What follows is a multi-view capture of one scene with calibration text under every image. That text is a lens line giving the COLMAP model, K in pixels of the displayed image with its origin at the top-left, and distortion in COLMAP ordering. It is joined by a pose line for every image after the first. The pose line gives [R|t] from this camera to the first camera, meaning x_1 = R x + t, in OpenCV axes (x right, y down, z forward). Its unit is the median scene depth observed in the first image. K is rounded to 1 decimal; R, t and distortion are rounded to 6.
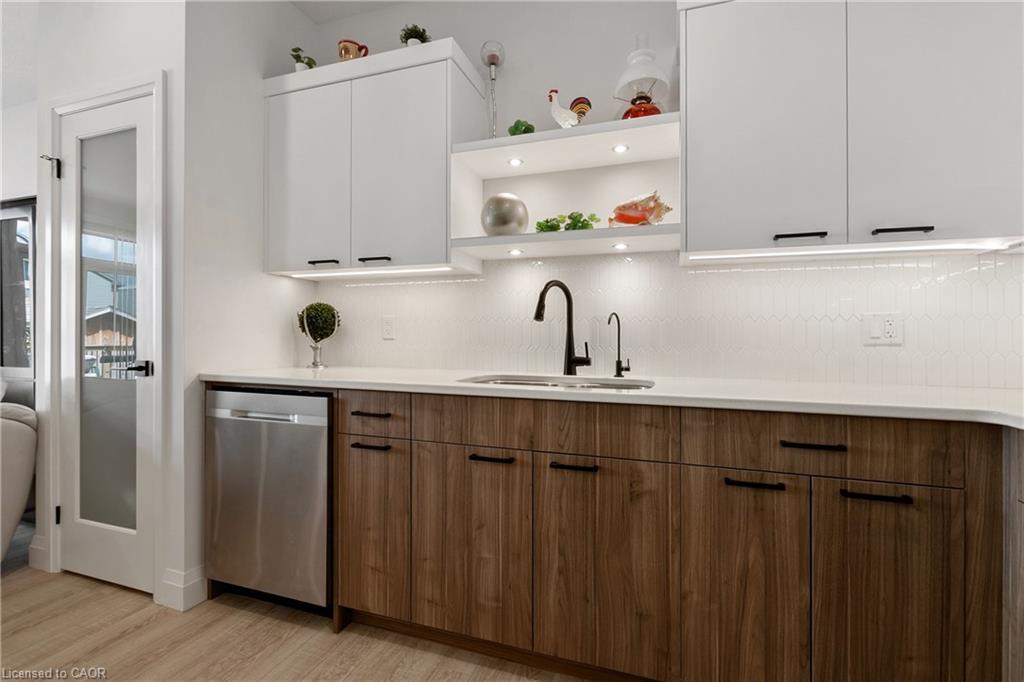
lens RADIAL K [[467.4, 0, 509.0], [0, 467.4, 340.0], [0, 0, 1]] dist [-0.000241, -0.000867]
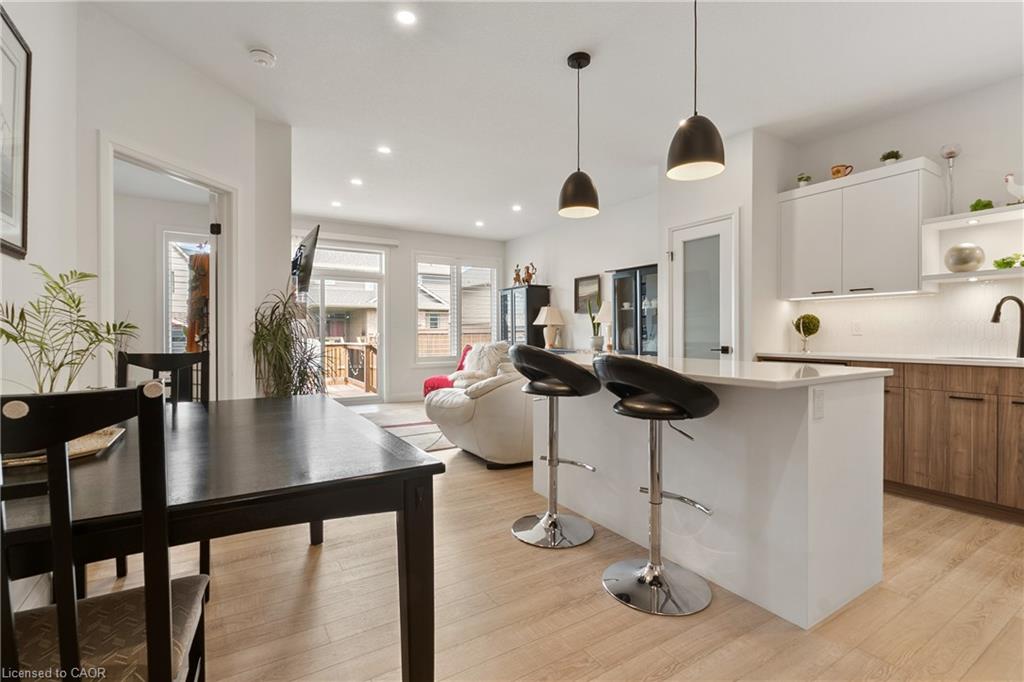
lens RADIAL K [[467.4, 0, 508.8], [0, 467.4, 340.2], [0, 0, 1]] dist [-0.000241, -0.000867]
pose [[0.776194, 0.000261, -0.630495, -0.227583], [0.004877, 0.999968, 0.006419, -0.001022], [0.630476, -0.008058, 0.776167, -1.312933]]
